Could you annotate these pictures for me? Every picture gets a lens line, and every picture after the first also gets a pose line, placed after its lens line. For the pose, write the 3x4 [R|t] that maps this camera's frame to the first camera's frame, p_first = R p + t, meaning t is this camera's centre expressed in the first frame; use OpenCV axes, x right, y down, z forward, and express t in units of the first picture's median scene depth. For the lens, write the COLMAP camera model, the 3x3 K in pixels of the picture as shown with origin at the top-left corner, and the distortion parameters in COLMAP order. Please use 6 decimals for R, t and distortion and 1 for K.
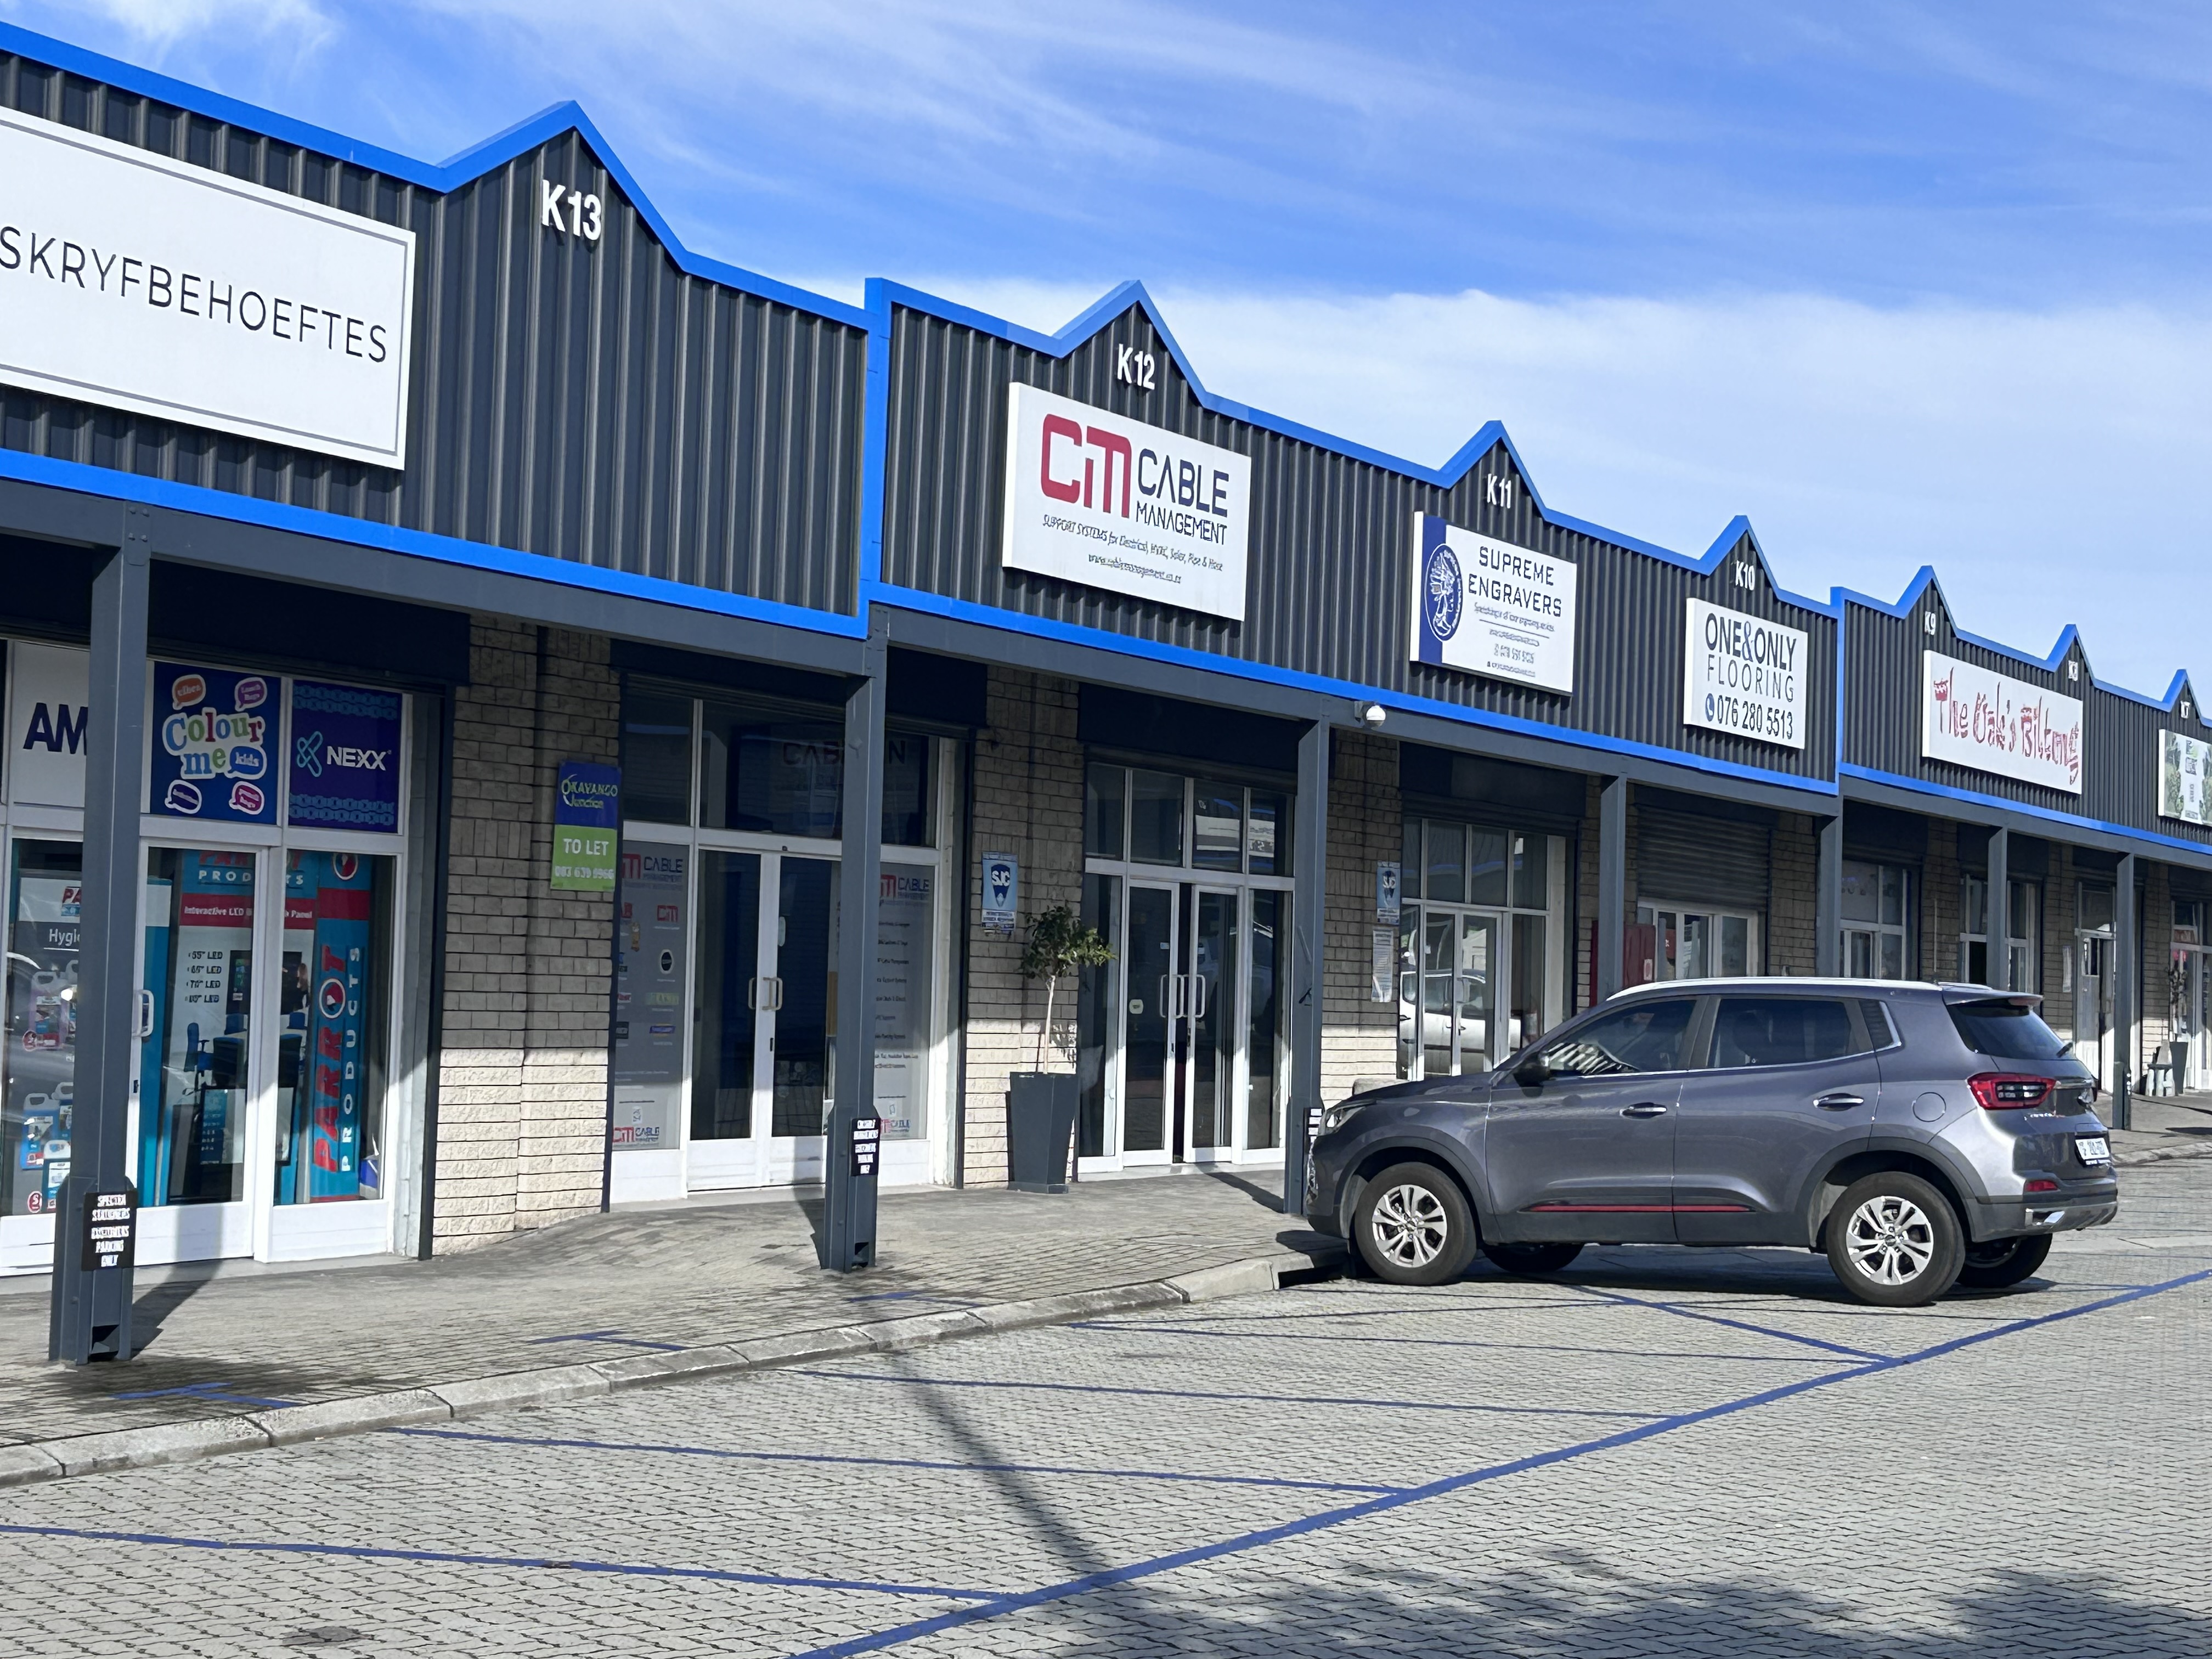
lens RADIAL K [[3836.7, 0, 1061.6], [0, 3836.7, 827.1], [0, 0, 1]] dist [0.150777, -0.335860]
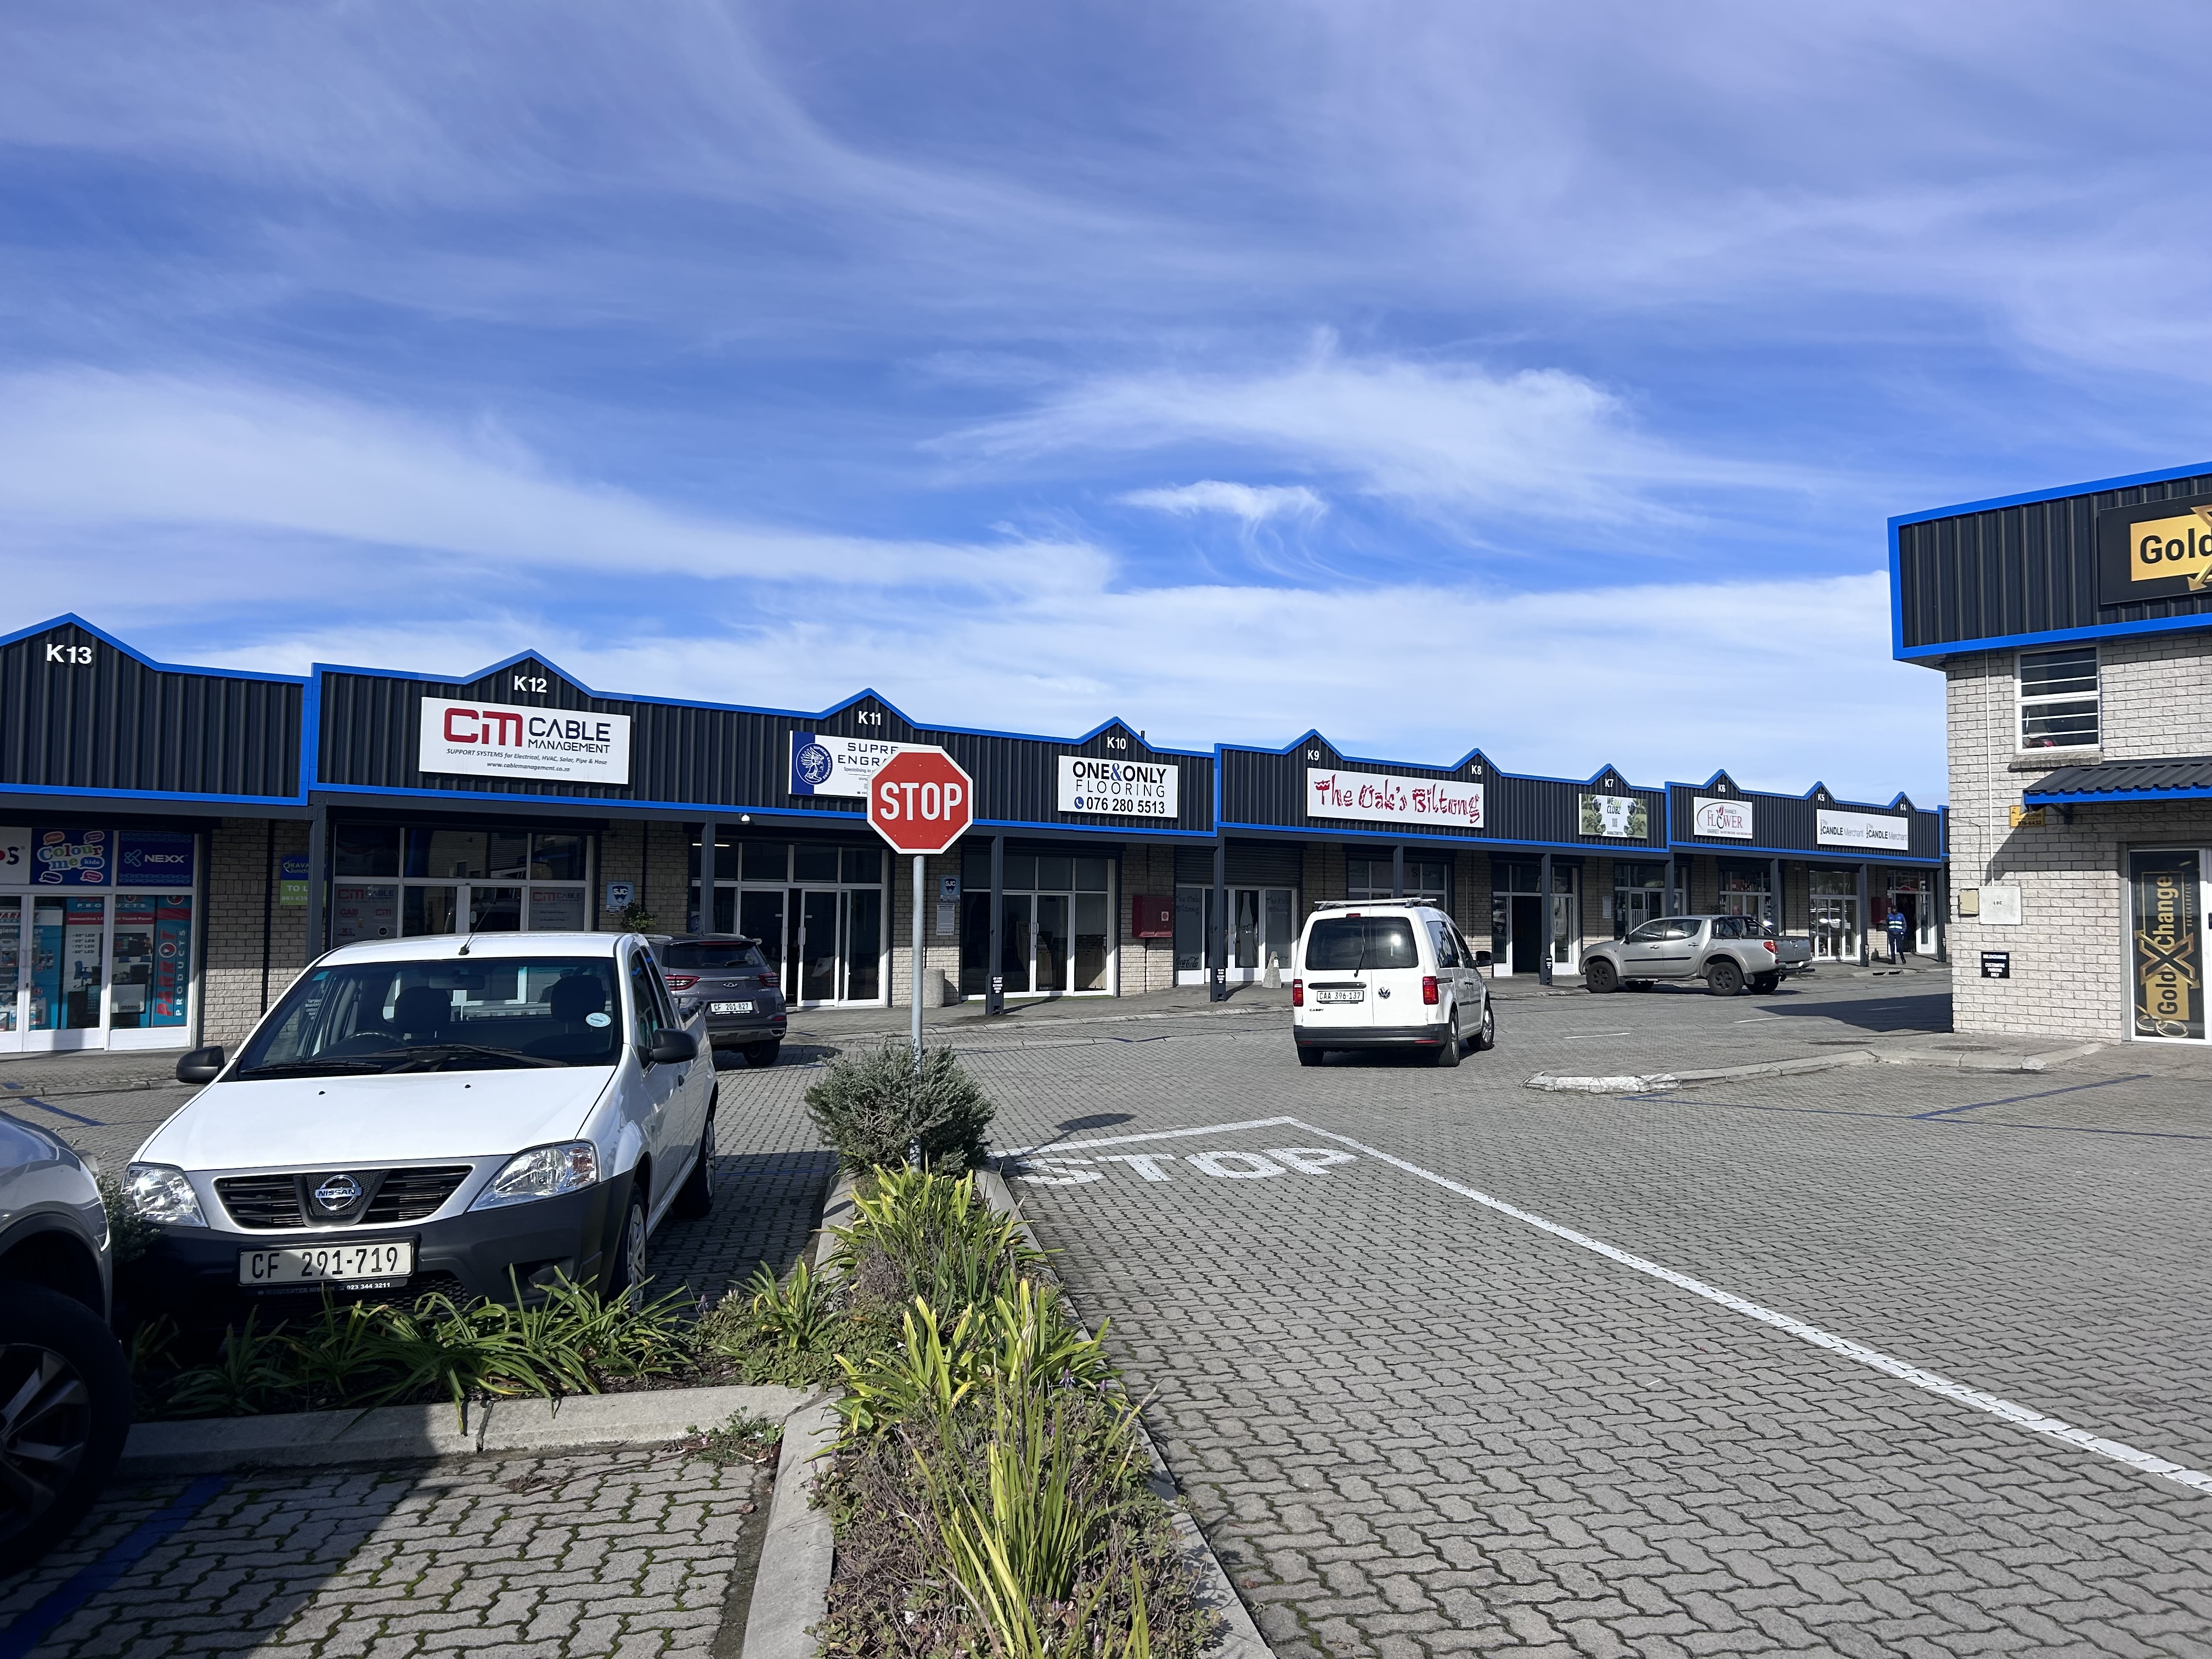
lens RADIAL K [[1661.1, 0, 1120.7], [0, 1661.1, 840.5], [0, 0, 1]] dist [0.041079, -0.045227]
pose [[0.939126, -0.031066, -0.342164, 0.730006], [0.030425, 0.999511, -0.007242, -0.001907], [0.342222, -0.003610, 0.939612, 0.135688]]
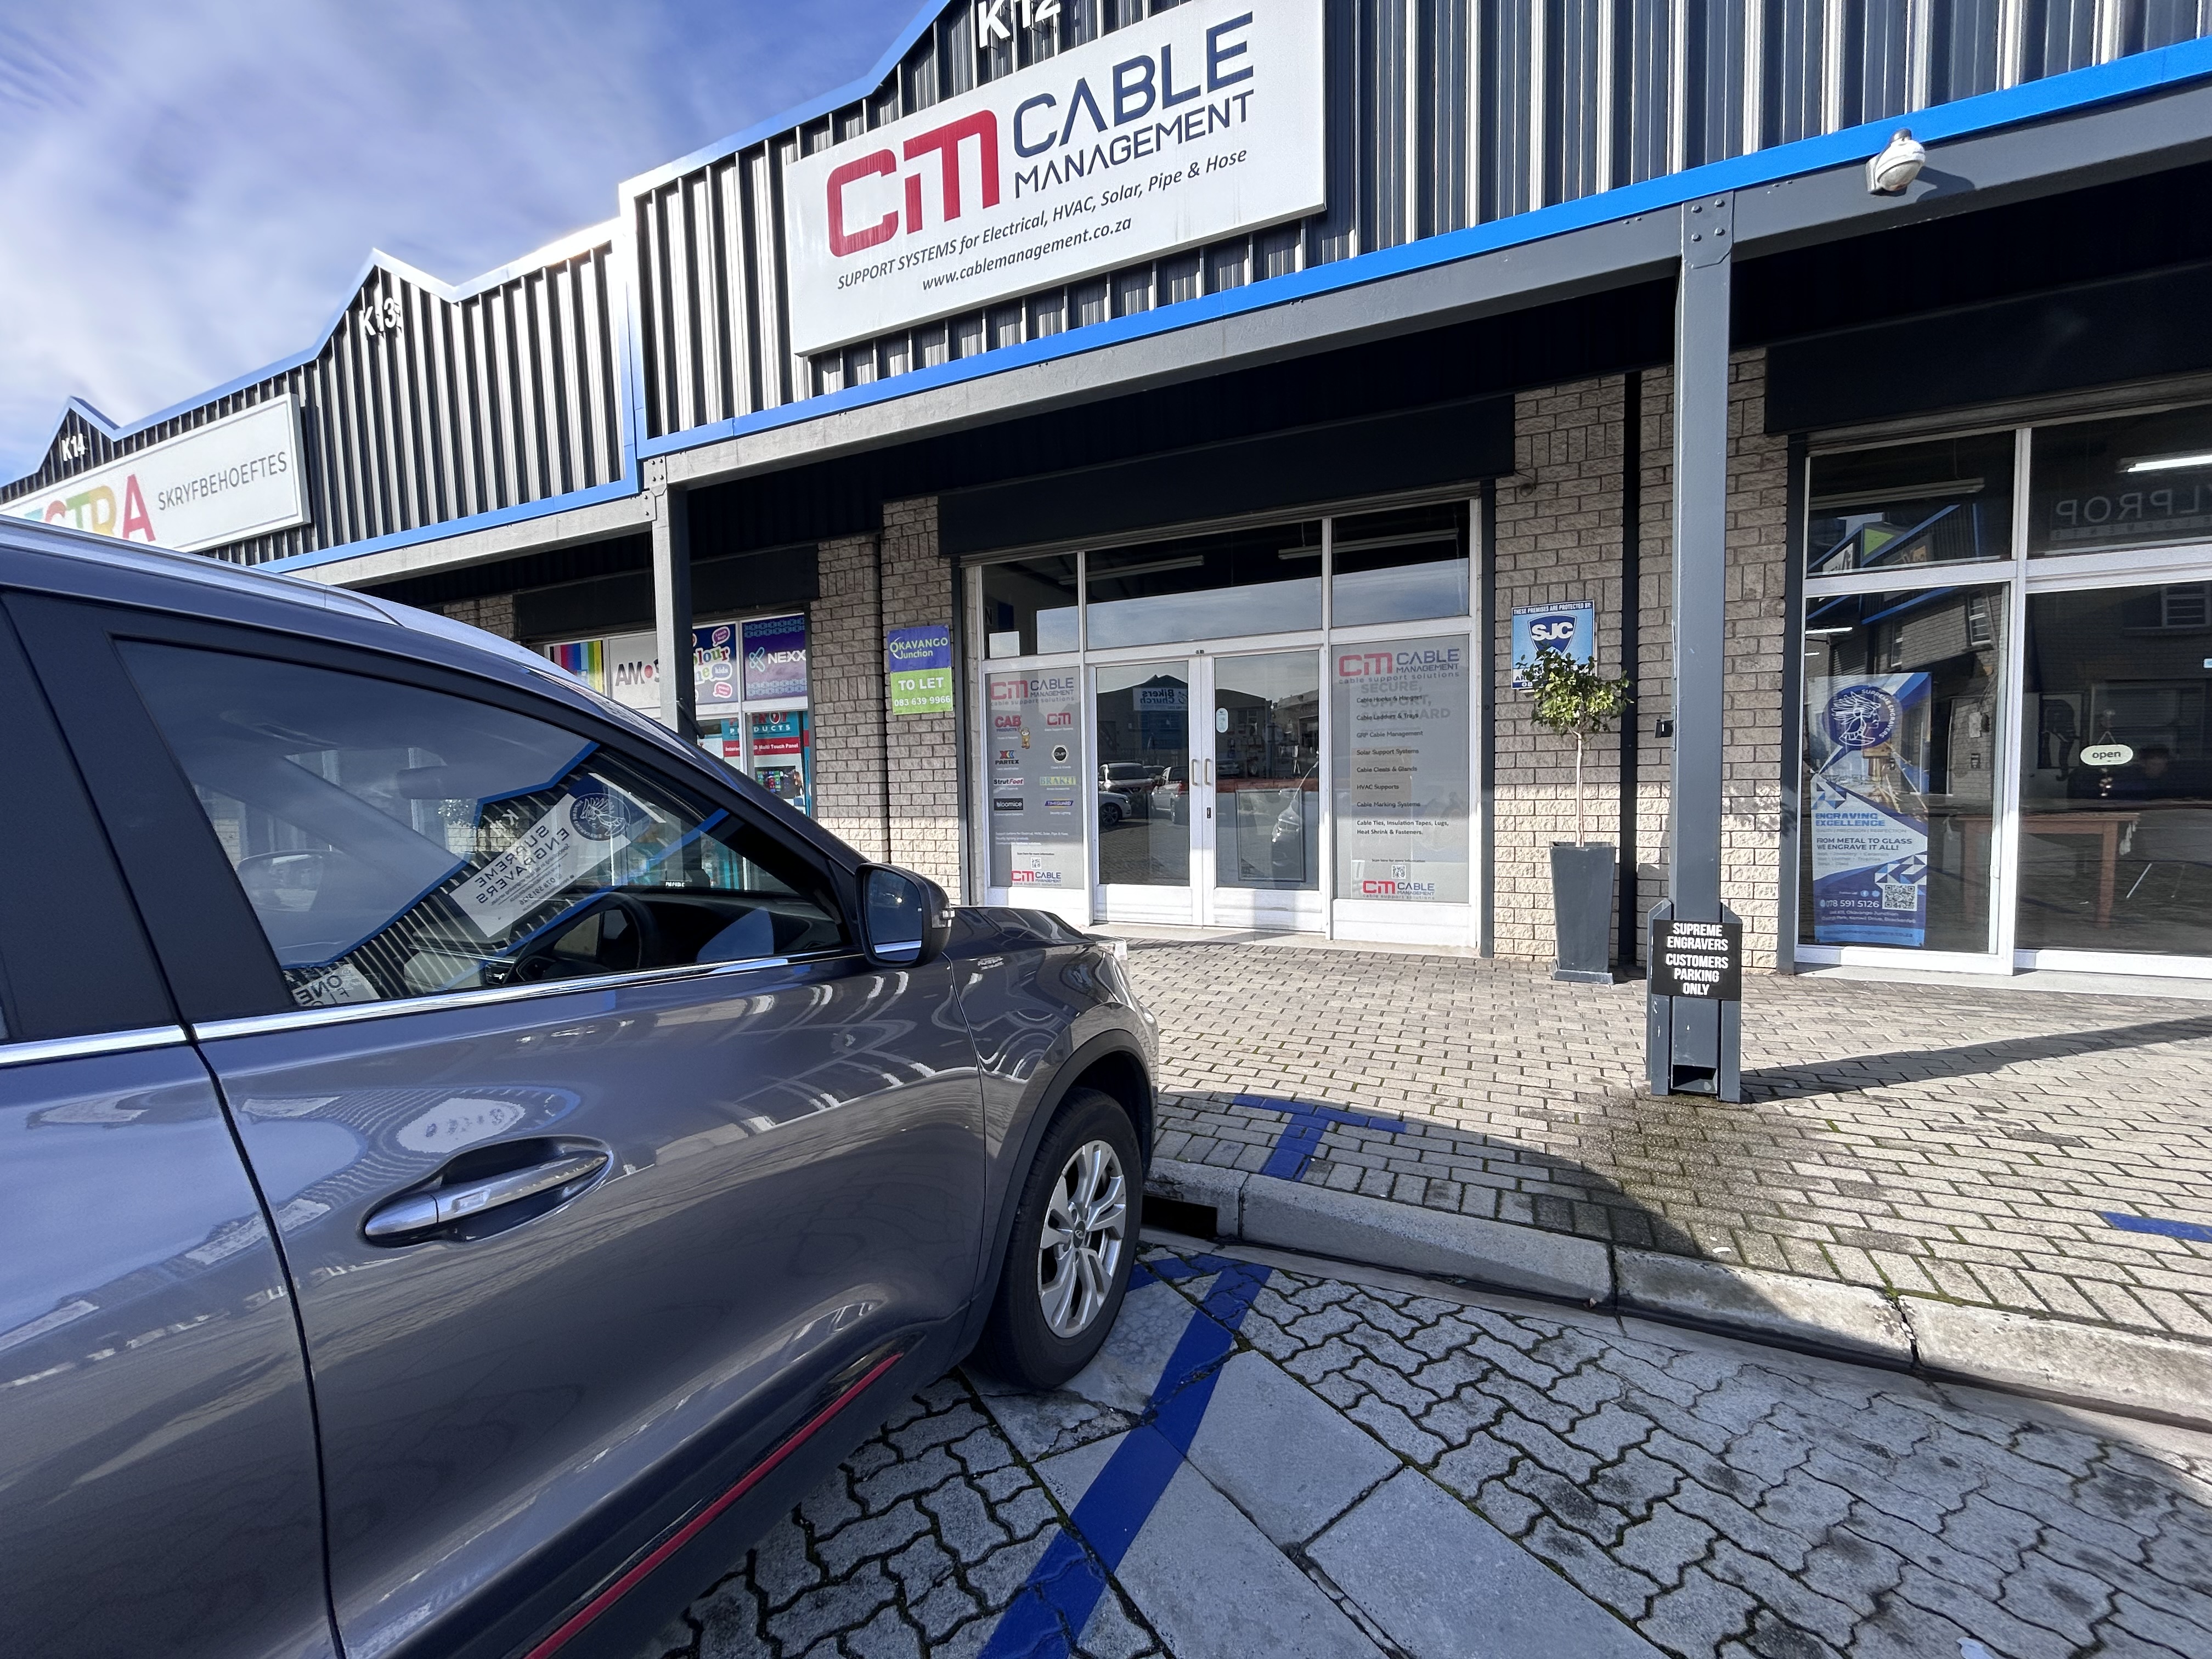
lens RADIAL K [[895.6, 0, 1106.0], [0, 895.6, 829.5], [0, 0, 1]] dist [-0.000082, -0.000045]
pose [[0.058236, 0.024948, -0.997991, 0.219816], [0.066406, 0.997377, 0.028808, 0.053894], [0.996092, -0.067951, 0.056427, 0.998060]]
